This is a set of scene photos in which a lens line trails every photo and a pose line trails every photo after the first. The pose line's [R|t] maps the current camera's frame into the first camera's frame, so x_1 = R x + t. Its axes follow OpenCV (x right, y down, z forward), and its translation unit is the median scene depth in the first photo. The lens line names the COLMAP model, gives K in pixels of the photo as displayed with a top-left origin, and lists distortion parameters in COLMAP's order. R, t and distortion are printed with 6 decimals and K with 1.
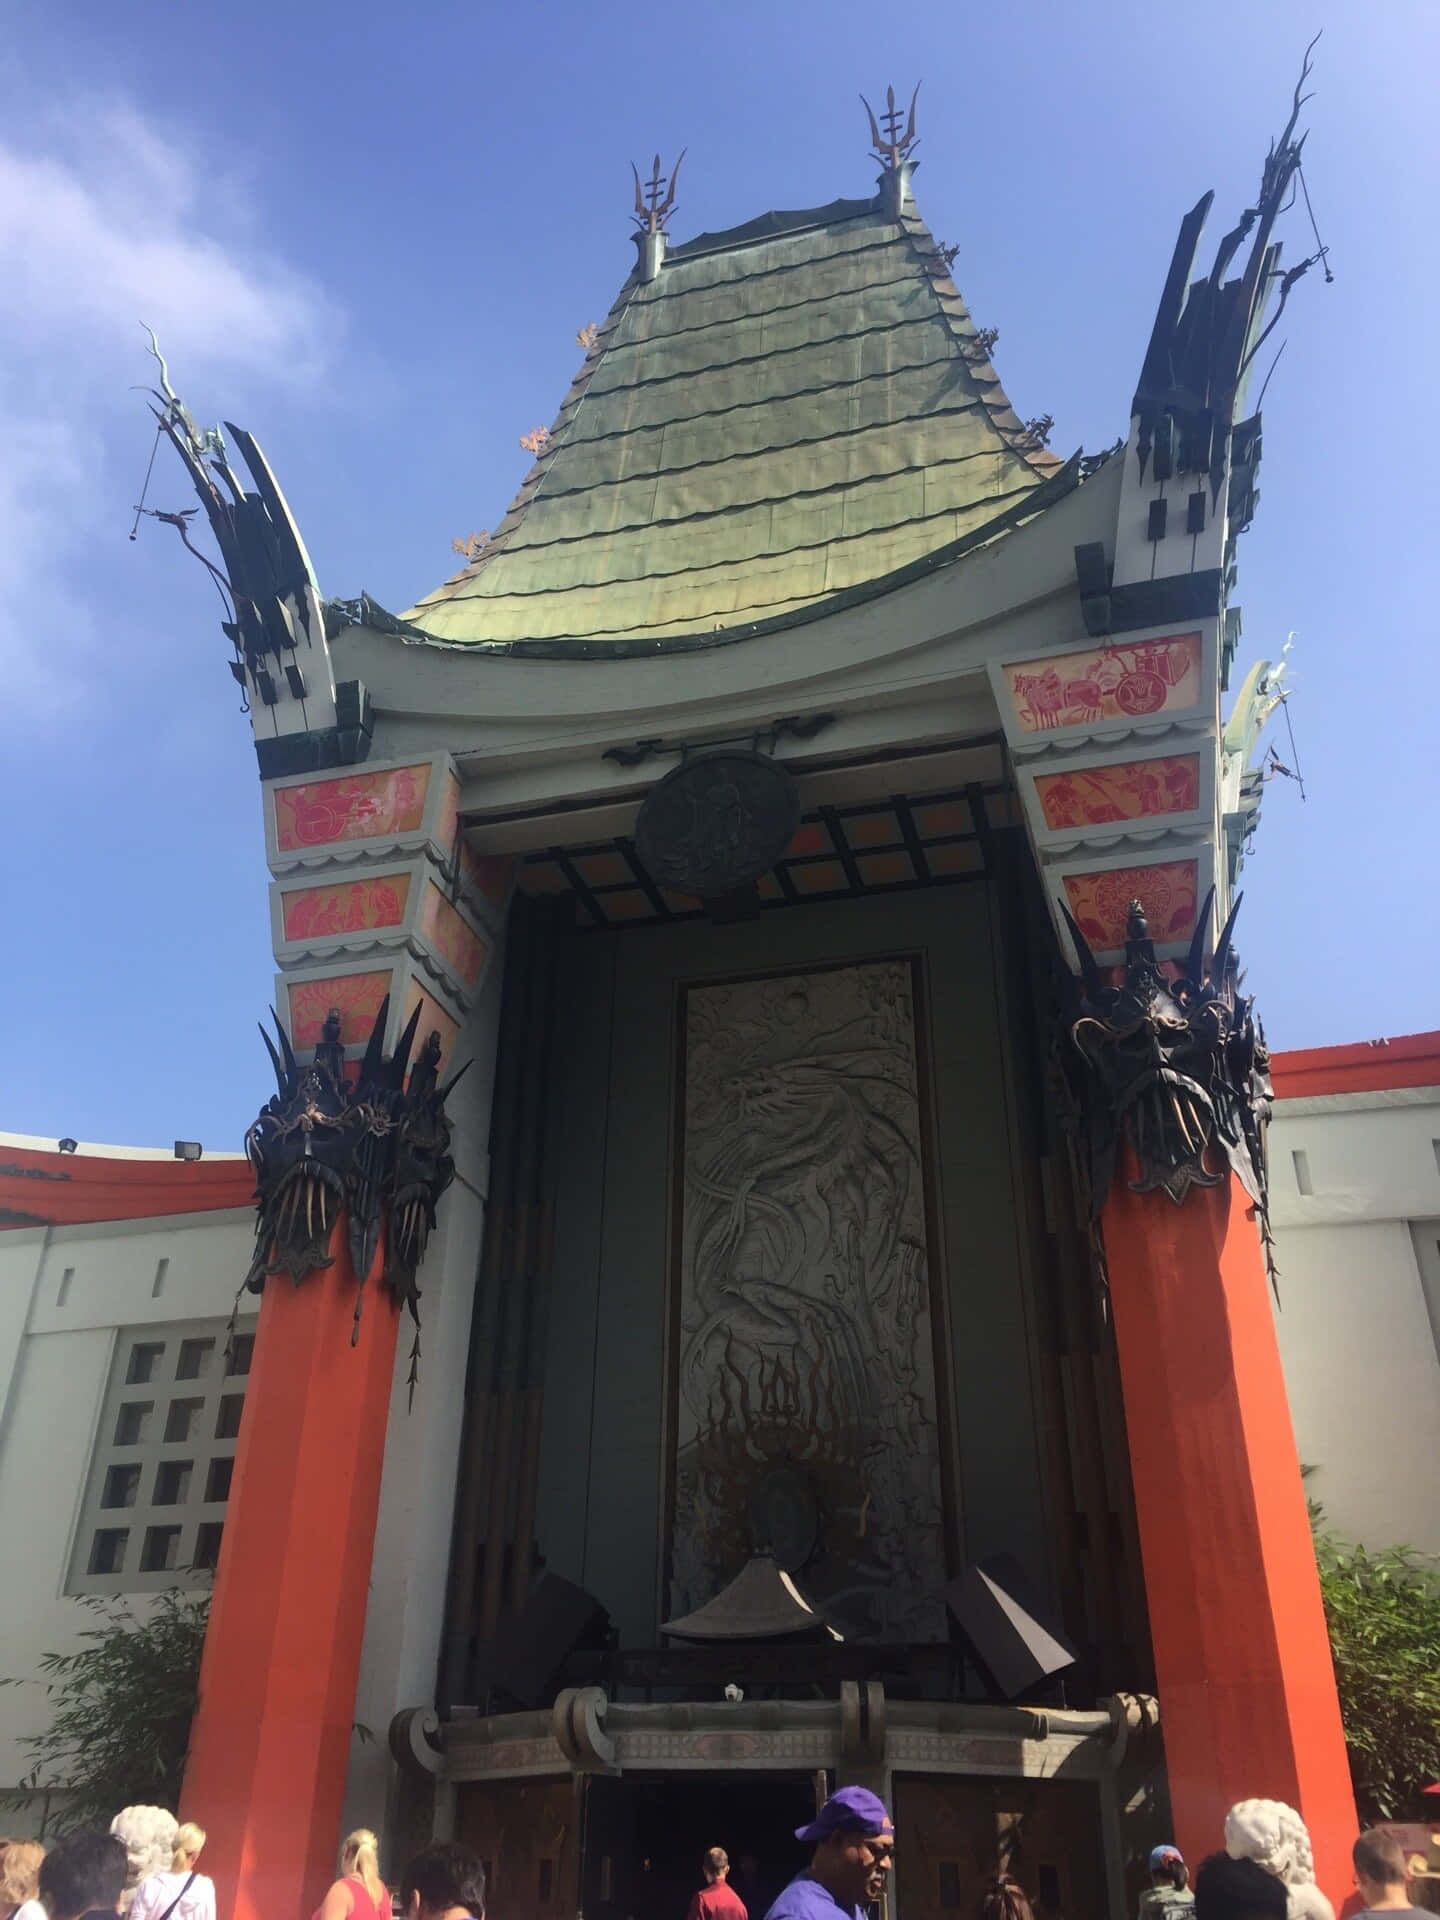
lens RADIAL K [[1633.8, 0, 733.0], [0, 1633.8, 947.3], [0, 0, 1]] dist [0.057771, -0.006896]
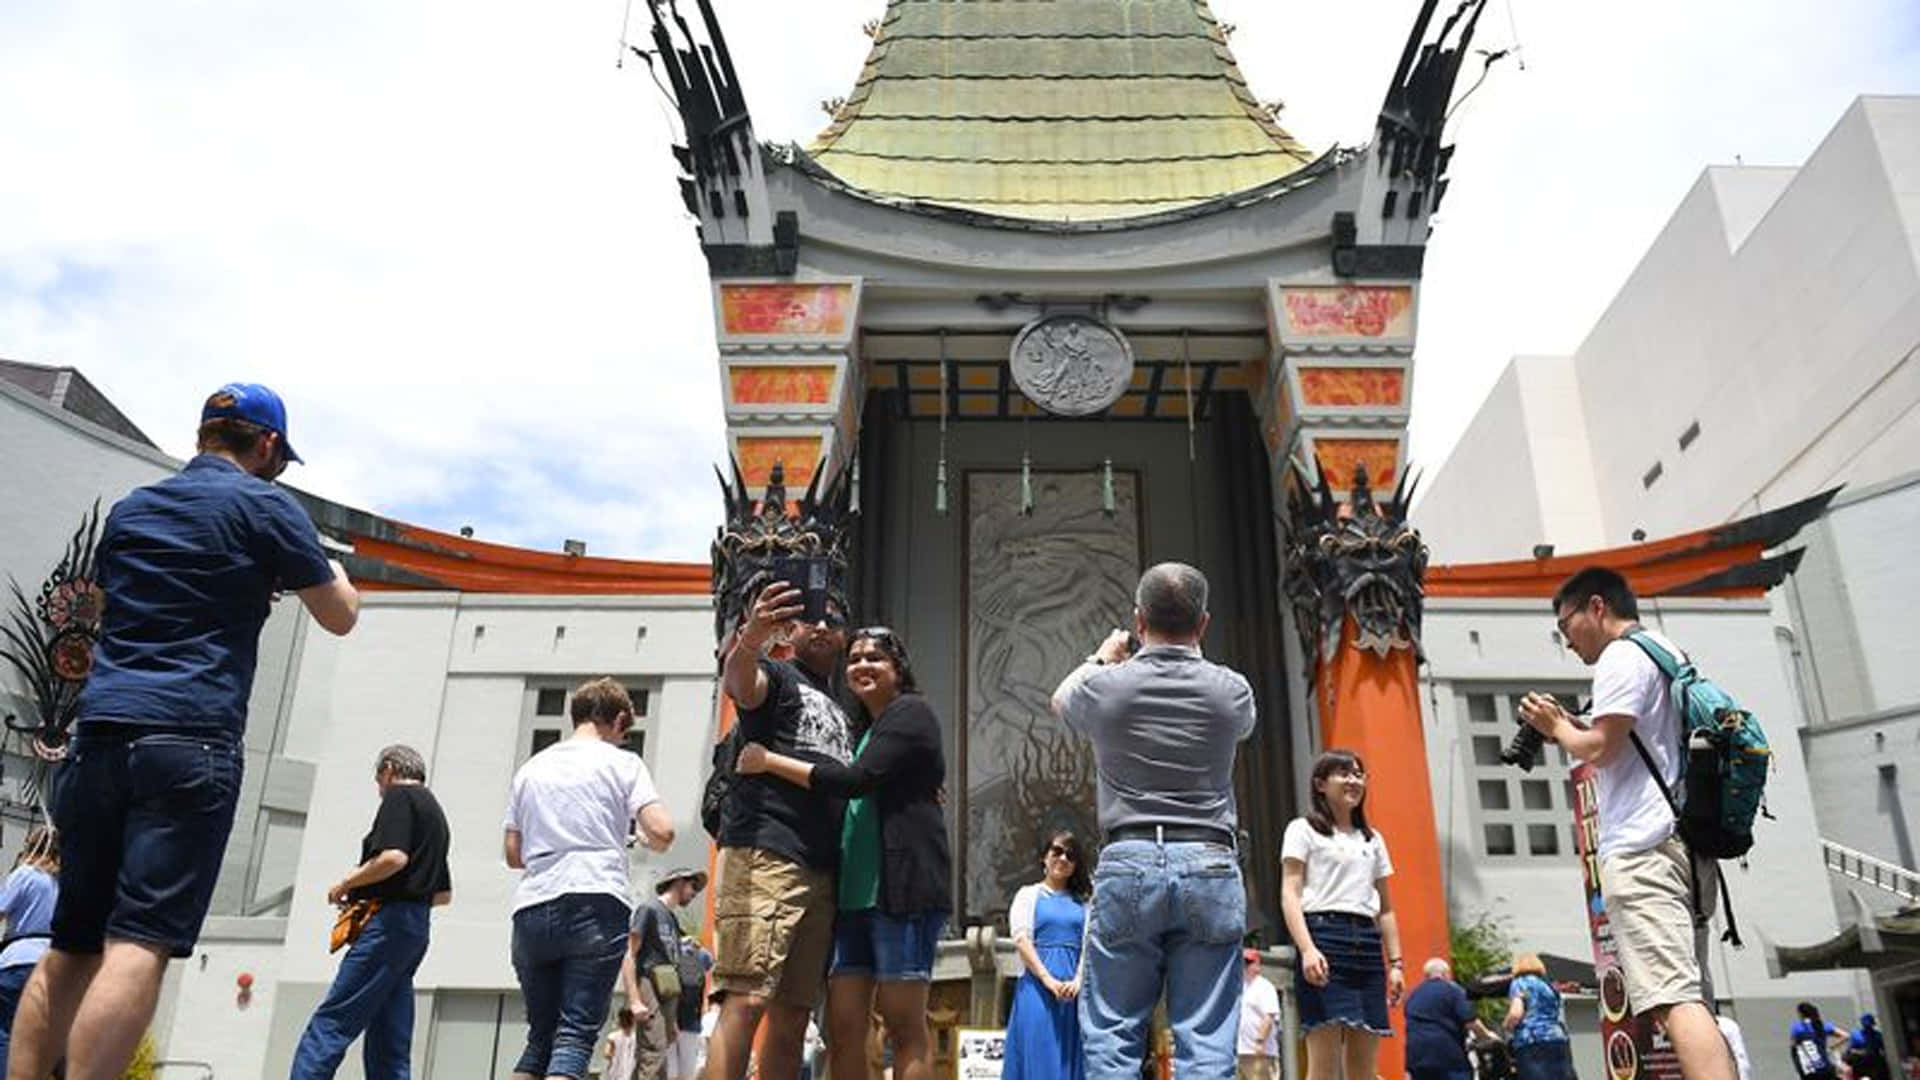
lens RADIAL K [[1356.9, 0, 952.3], [0, 1356.9, 634.9], [0, 0, 1]] dist [-0.038877, -0.001637]
pose [[0.966088, 0.096144, 0.239645, -0.343339], [-0.131217, 0.982124, 0.134958, 0.008531], [-0.222386, -0.161827, 0.961435, -0.126843]]
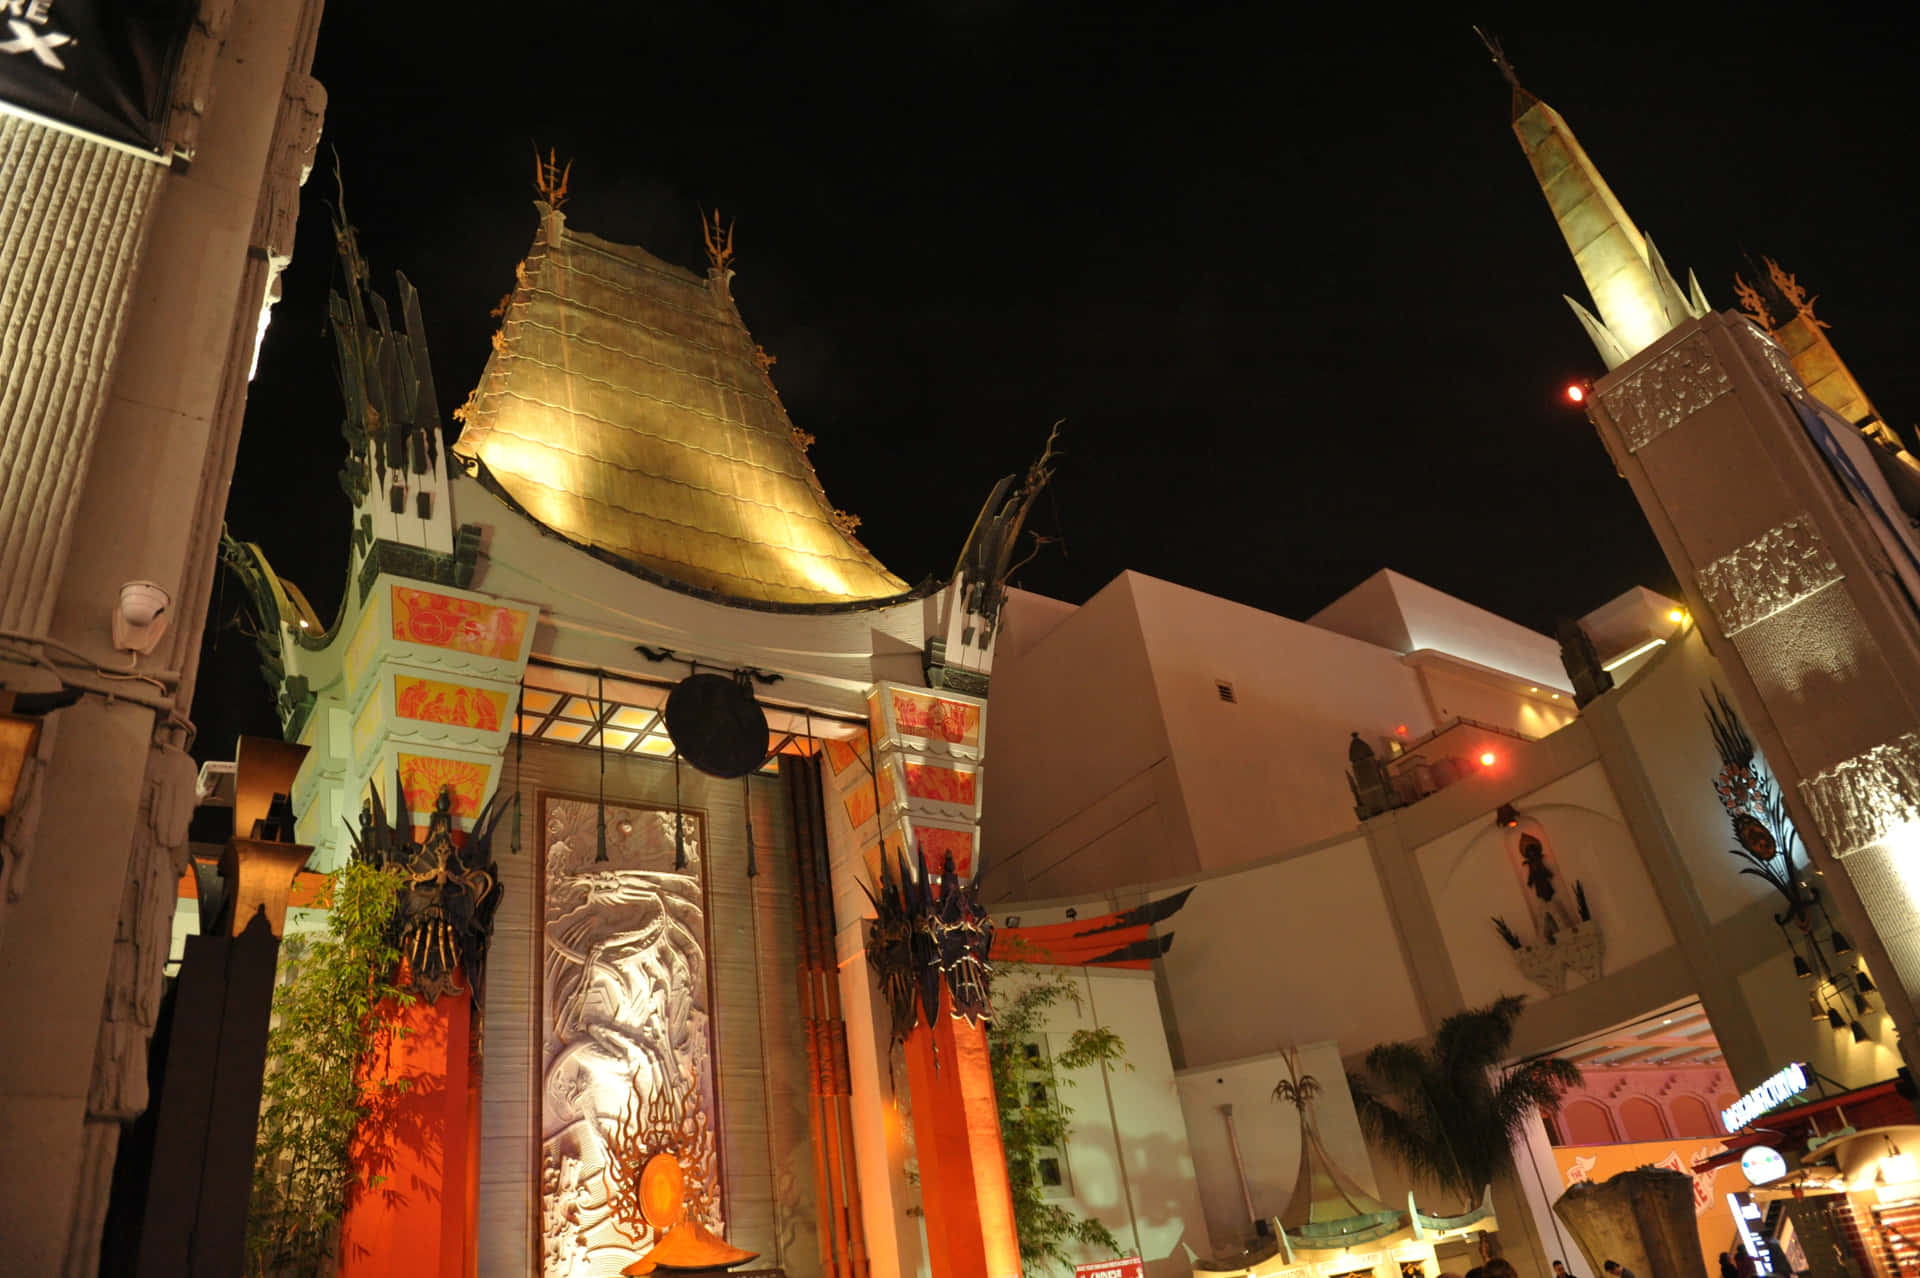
lens RADIAL K [[1297.9, 0, 950.5], [0, 1297.9, 645.2], [0, 0, 1]] dist [-0.029998, 0.000035]
pose [[0.631574, 0.305492, 0.712593, -0.710945], [-0.263535, 0.948964, -0.173253, 0.004240], [-0.729153, -0.078371, 0.679849, 0.034747]]
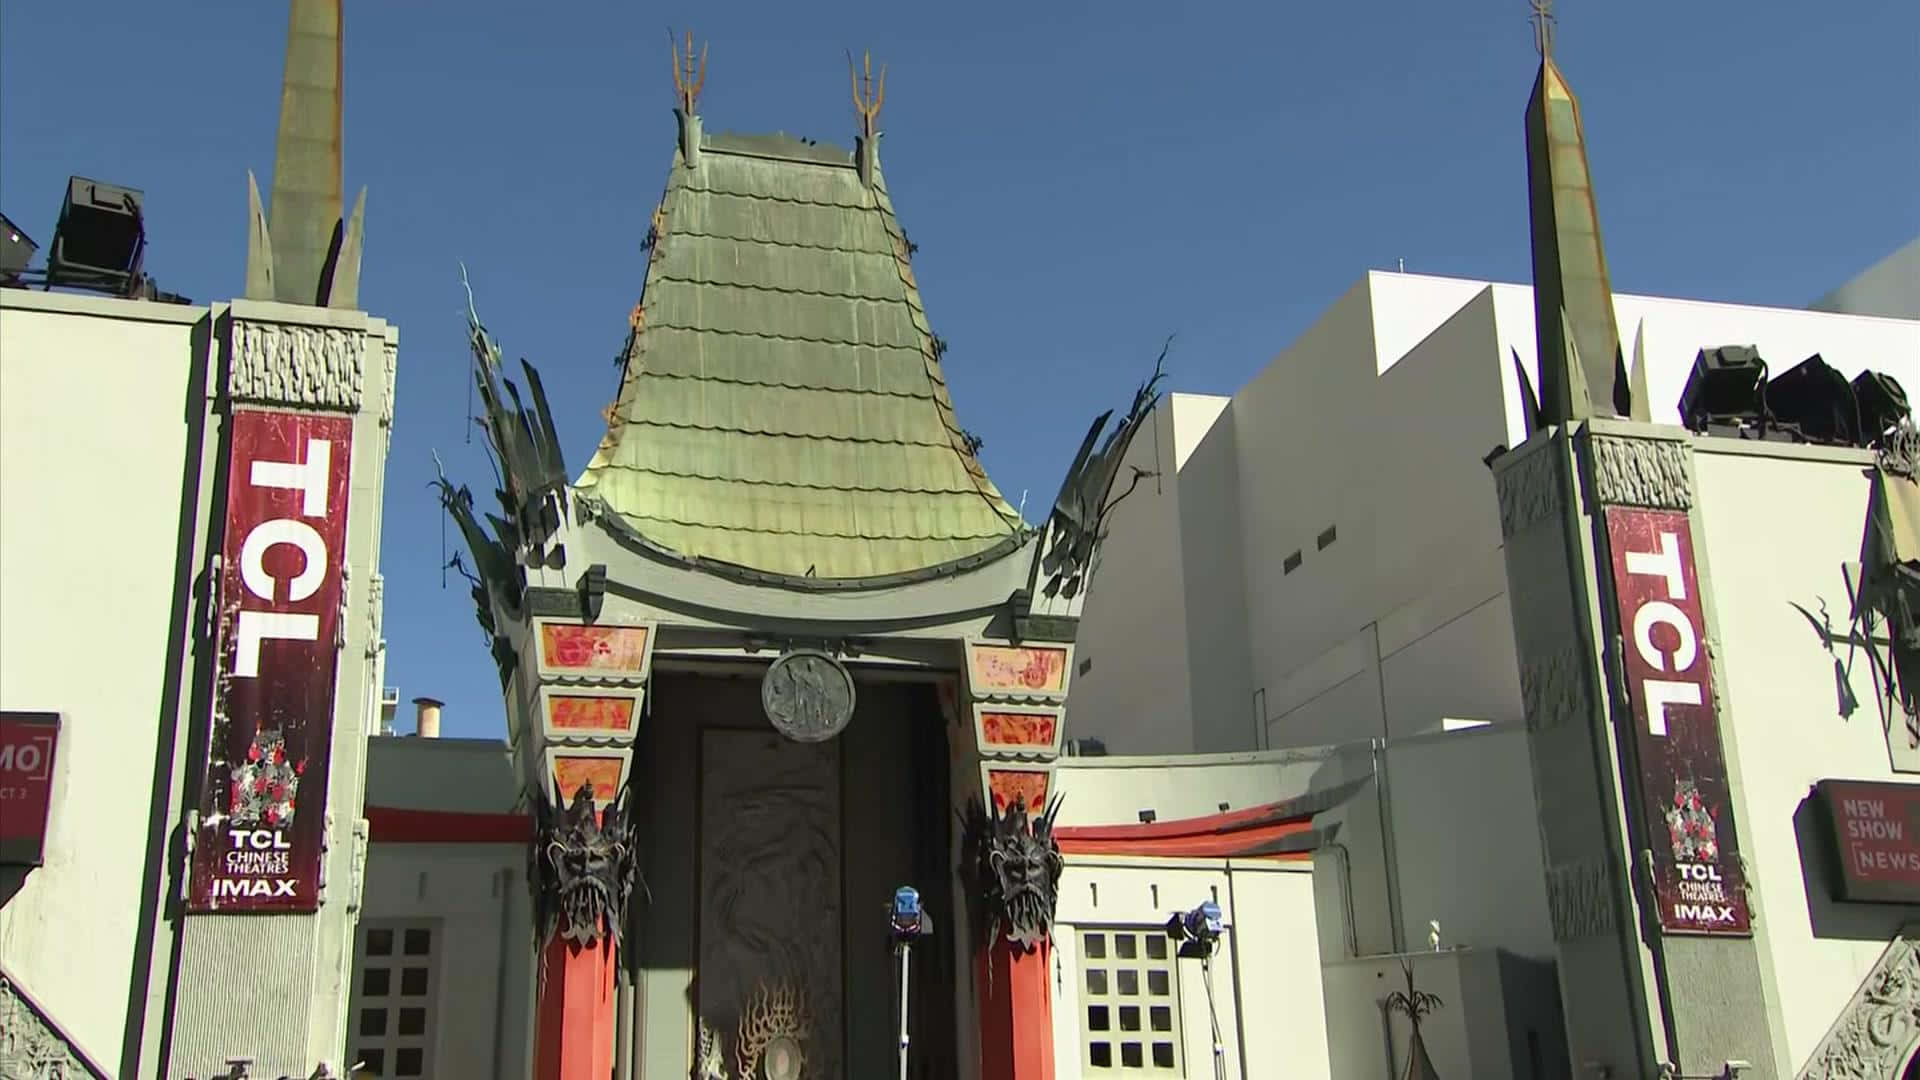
lens RADIAL K [[2137.8, 0, 934.5], [0, 2137.8, 525.2], [0, 0, 1]] dist [0.203087, -0.007047]
pose [[0.853113, 0.133337, 0.504401, -1.065678], [-0.233970, 0.961900, 0.141446, -0.598429], [-0.466323, -0.238684, 0.851806, -0.998943]]
